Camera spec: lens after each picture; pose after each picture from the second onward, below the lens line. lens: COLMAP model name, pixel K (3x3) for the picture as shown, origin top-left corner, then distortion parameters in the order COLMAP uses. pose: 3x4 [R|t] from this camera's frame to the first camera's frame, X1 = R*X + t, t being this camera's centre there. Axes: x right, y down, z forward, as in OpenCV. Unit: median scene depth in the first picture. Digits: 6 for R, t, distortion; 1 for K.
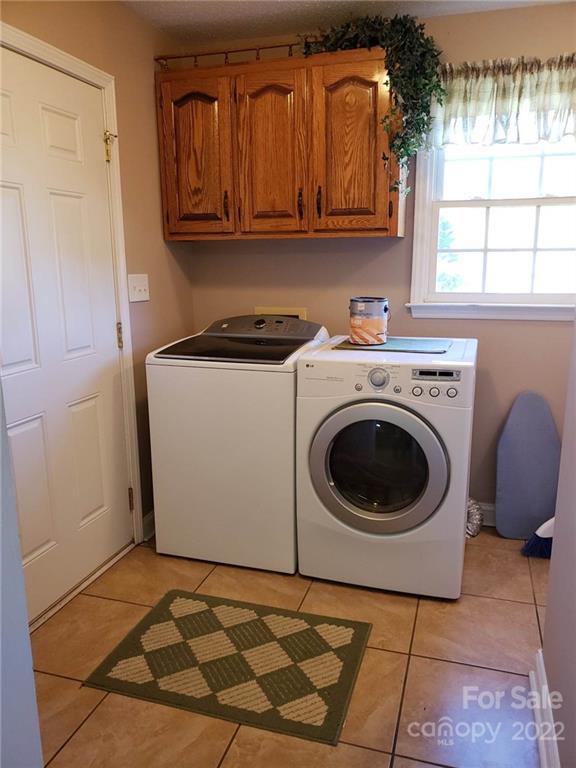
lens RADIAL K [[604.8, 0, 291.3], [0, 604.8, 384.0], [0, 0, 1]] dist [0.031546, -0.003670]
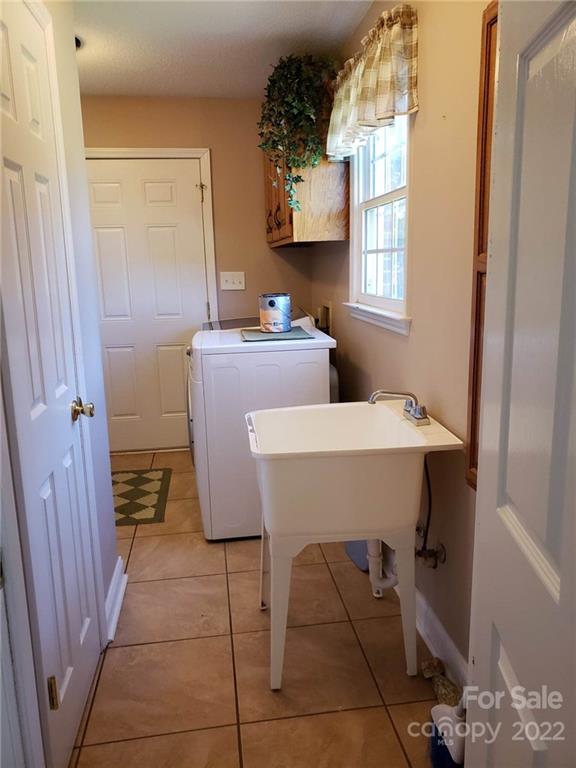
lens RADIAL K [[604.8, 0, 290.2], [0, 604.8, 383.5], [0, 0, 1]] dist [0.031546, -0.003670]
pose [[0.410071, 0.177141, -0.894686, 1.368683], [-0.173507, 0.978195, 0.114150, -0.122275], [0.895398, 0.108425, 0.431864, 0.585891]]
